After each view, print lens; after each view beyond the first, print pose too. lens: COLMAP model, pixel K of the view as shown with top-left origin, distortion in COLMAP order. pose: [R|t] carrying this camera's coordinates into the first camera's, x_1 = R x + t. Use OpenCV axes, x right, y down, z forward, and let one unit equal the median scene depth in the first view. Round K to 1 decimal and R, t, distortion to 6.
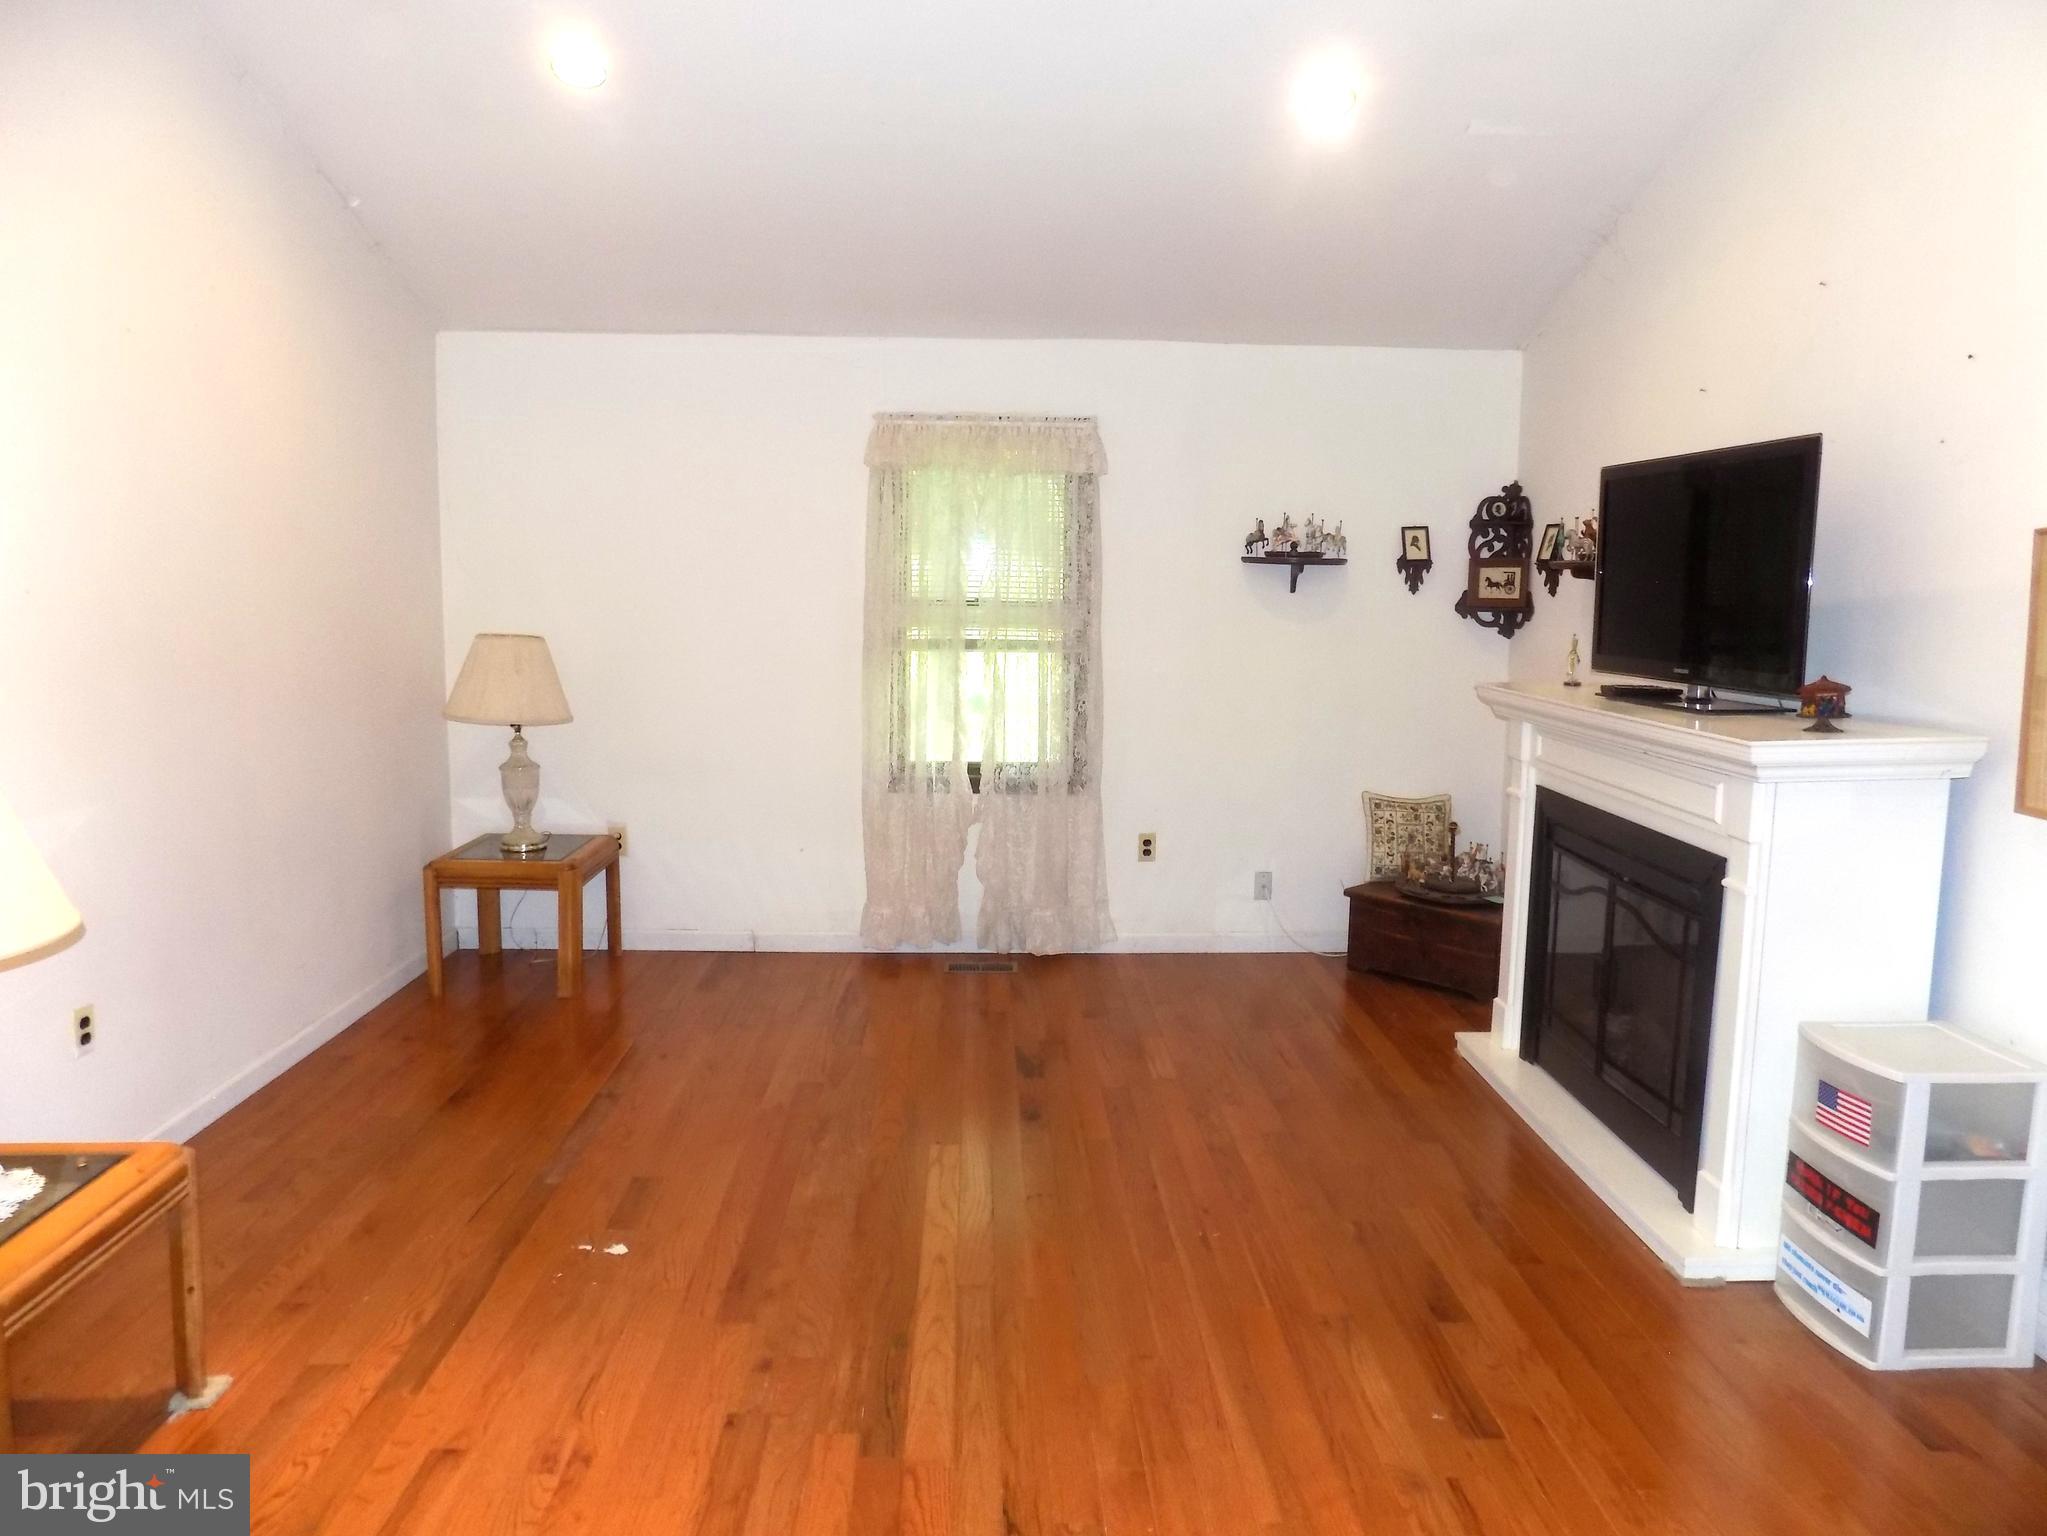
lens RADIAL K [[1384.8, 0, 1032.7], [0, 1384.8, 752.3], [0, 0, 1]] dist [-0.075673, 0.083924]
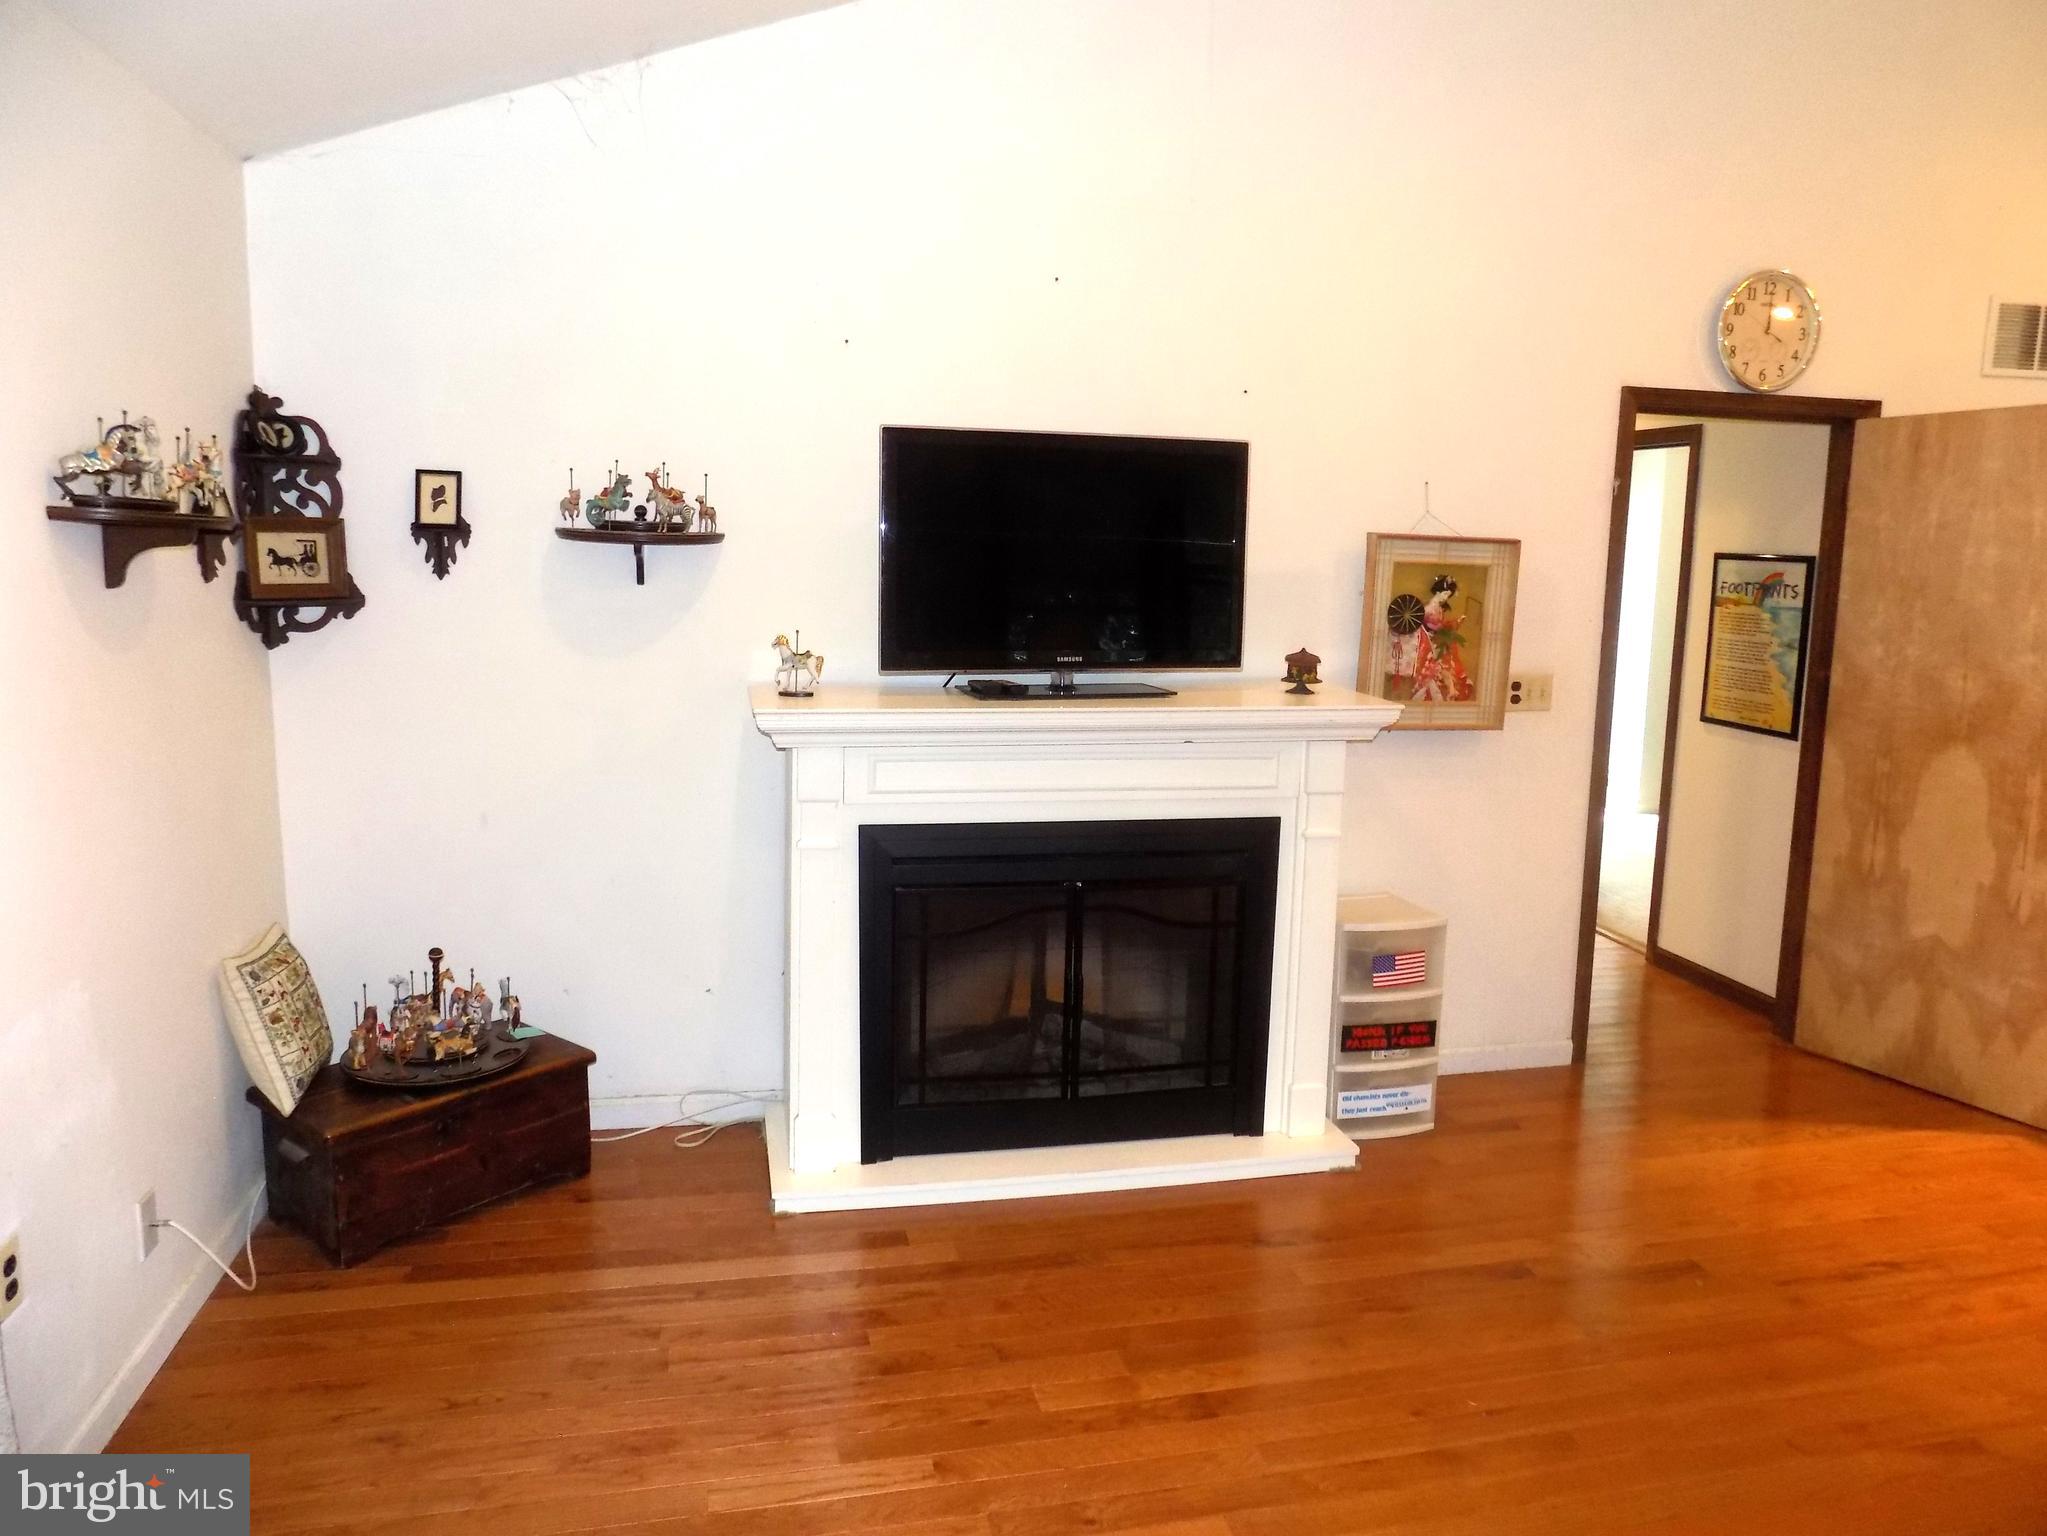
lens RADIAL K [[1384.8, 0, 1032.7], [0, 1384.8, 752.3], [0, 0, 1]] dist [-0.075673, 0.083924]
pose [[-0.190016, -0.156262, 0.969266, -0.382689], [0.096868, 0.979452, 0.176894, -0.137303], [-0.976991, 0.127503, -0.170974, 0.954409]]
